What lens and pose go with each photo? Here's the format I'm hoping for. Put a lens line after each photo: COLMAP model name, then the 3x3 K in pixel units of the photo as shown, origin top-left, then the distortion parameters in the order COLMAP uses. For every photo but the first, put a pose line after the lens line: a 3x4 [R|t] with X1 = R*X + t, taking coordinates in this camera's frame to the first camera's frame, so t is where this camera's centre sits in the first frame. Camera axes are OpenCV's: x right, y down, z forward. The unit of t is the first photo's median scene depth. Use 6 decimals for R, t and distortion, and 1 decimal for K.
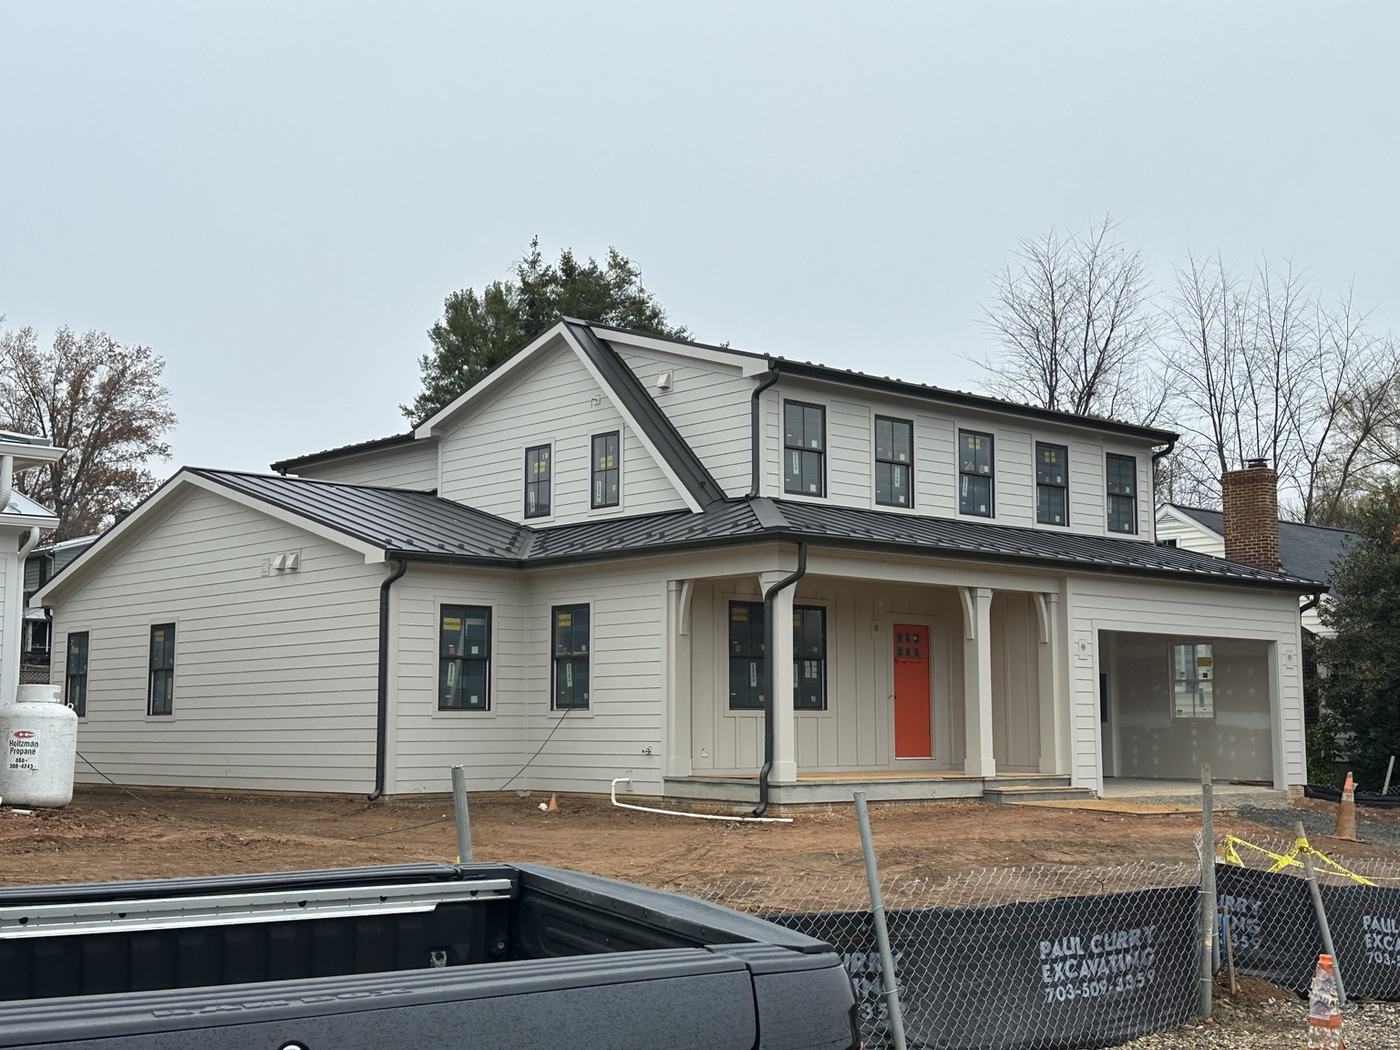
lens RADIAL K [[1777.3, 0, 700.0], [0, 1777.3, 525.0], [0, 0, 1]] dist [0.122295, -0.115634]
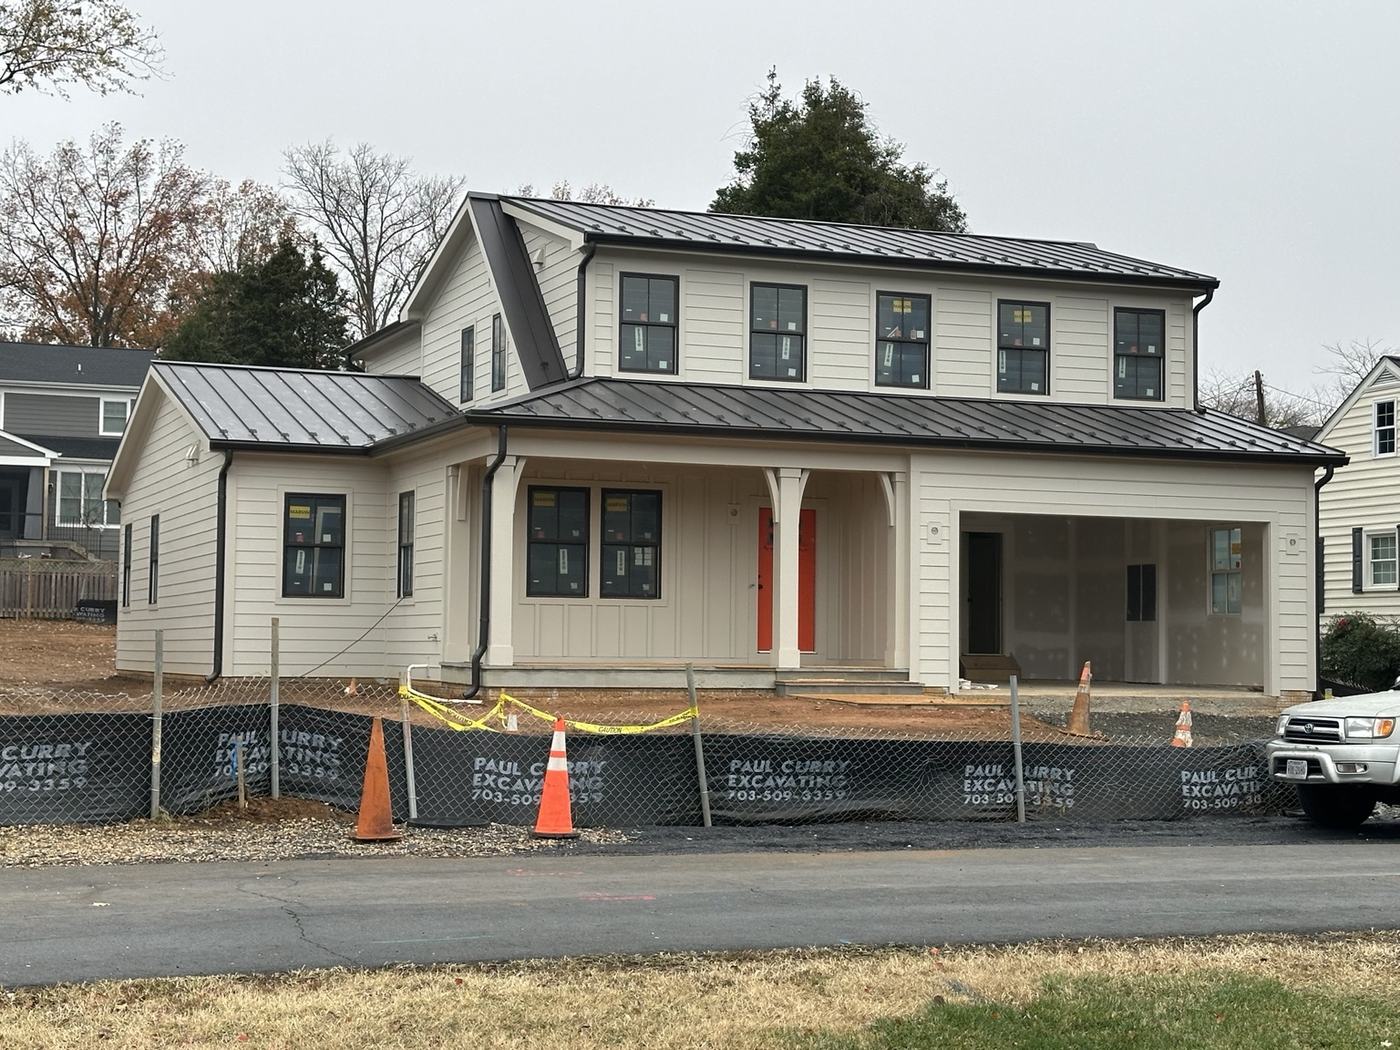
lens RADIAL K [[2308.1, 0, 700.0], [0, 2308.1, 525.0], [0, 0, 1]] dist [0.154084, -0.050264]
pose [[0.937559, -0.008177, -0.347731, 0.518695], [0.027511, 0.998335, 0.050701, 0.002481], [0.346737, -0.057102, 0.936223, -0.145829]]
